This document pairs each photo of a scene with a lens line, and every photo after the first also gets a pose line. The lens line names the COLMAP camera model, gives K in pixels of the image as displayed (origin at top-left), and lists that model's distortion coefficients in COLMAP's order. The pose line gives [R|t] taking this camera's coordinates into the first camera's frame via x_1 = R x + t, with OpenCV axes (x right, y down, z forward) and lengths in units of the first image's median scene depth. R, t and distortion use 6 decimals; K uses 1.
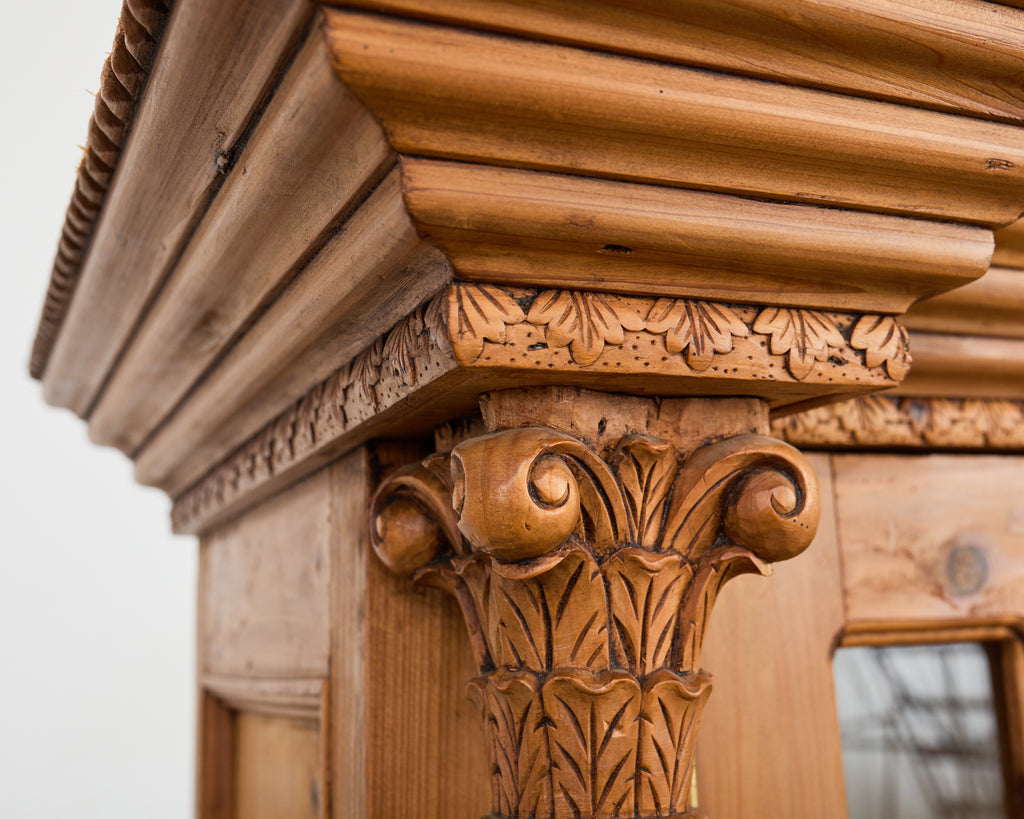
lens RADIAL K [[1233.4, 0, 575.8], [0, 1233.4, 252.9], [0, 0, 1]] dist [-0.040108, -0.009652]
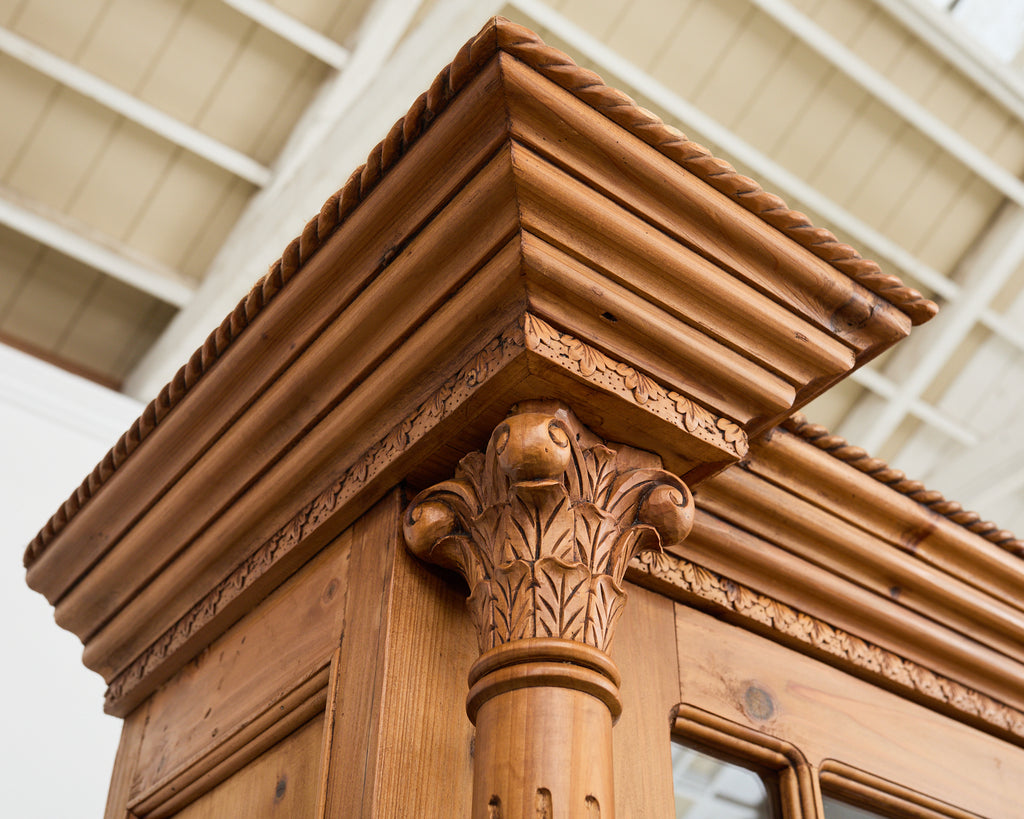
lens RADIAL K [[1312.1, 0, 512.6], [0, 1312.1, 408.0], [0, 0, 1]] dist [-0.035279, -0.027542]
pose [[0.976517, 0.174810, 0.125921, -0.308337], [-0.110228, 0.907587, -0.405137, 0.863727], [-0.185106, 0.381743, 0.905543, -0.662426]]
